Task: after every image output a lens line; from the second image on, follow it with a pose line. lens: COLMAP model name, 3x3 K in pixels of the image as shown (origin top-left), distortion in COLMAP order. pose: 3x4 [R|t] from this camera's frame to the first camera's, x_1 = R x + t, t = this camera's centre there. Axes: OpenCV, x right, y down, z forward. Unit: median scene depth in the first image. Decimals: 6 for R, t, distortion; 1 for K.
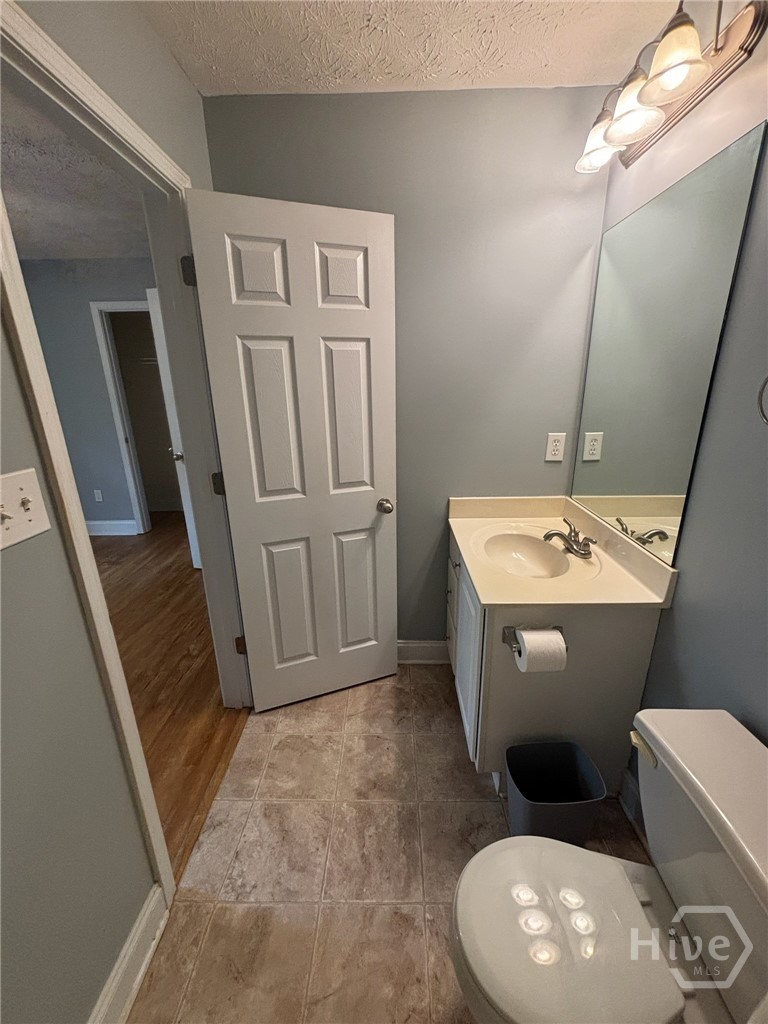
lens RADIAL K [[409.9, 0, 382.4], [0, 409.9, 510.2], [0, 0, 1]] dist [0.000375, -0.000169]
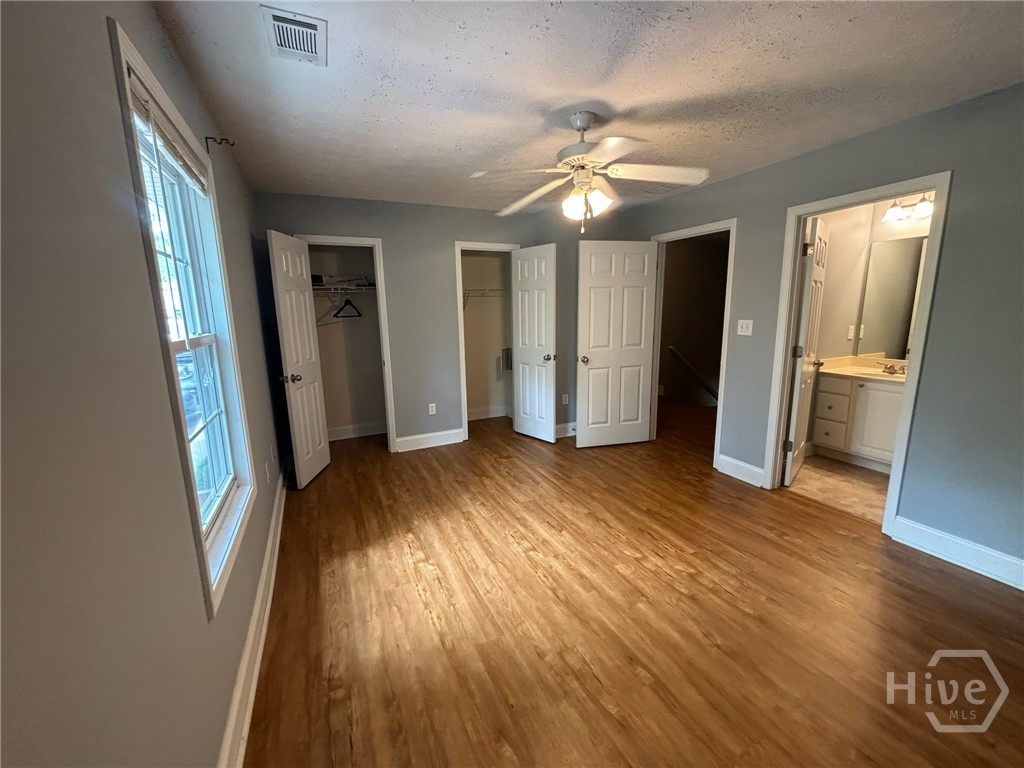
lens RADIAL K [[409.9, 0, 510.8], [0, 409.9, 380.3], [0, 0, 1]] dist [0.000375, -0.000169]
pose [[0.896033, -0.075502, 0.437520, -2.365856], [0.137733, 0.984088, -0.112251, 0.097663], [-0.422083, 0.160841, 0.892175, -0.136528]]
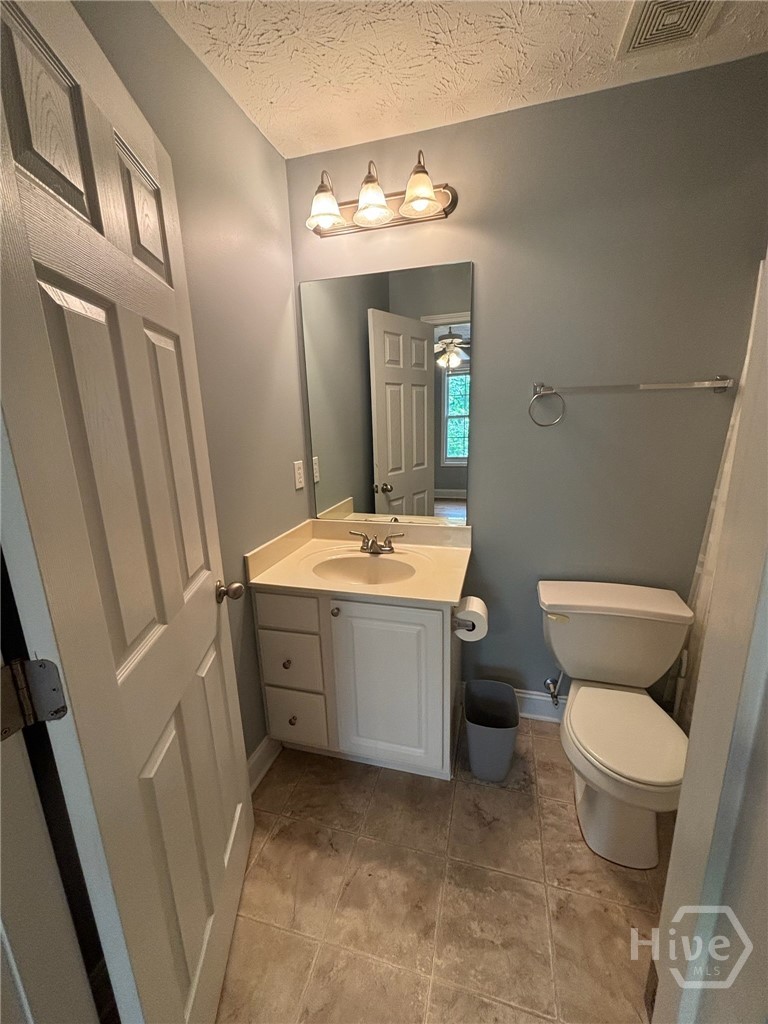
lens RADIAL K [[409.9, 0, 379.4], [0, 409.9, 511.5], [0, 0, 1]] dist [0.000375, -0.000169]
pose [[0.256638, -0.213185, 0.942703, -0.569793], [0.320695, 0.938896, 0.125019, -0.145269], [-0.911752, 0.270236, 0.309324, 0.580834]]
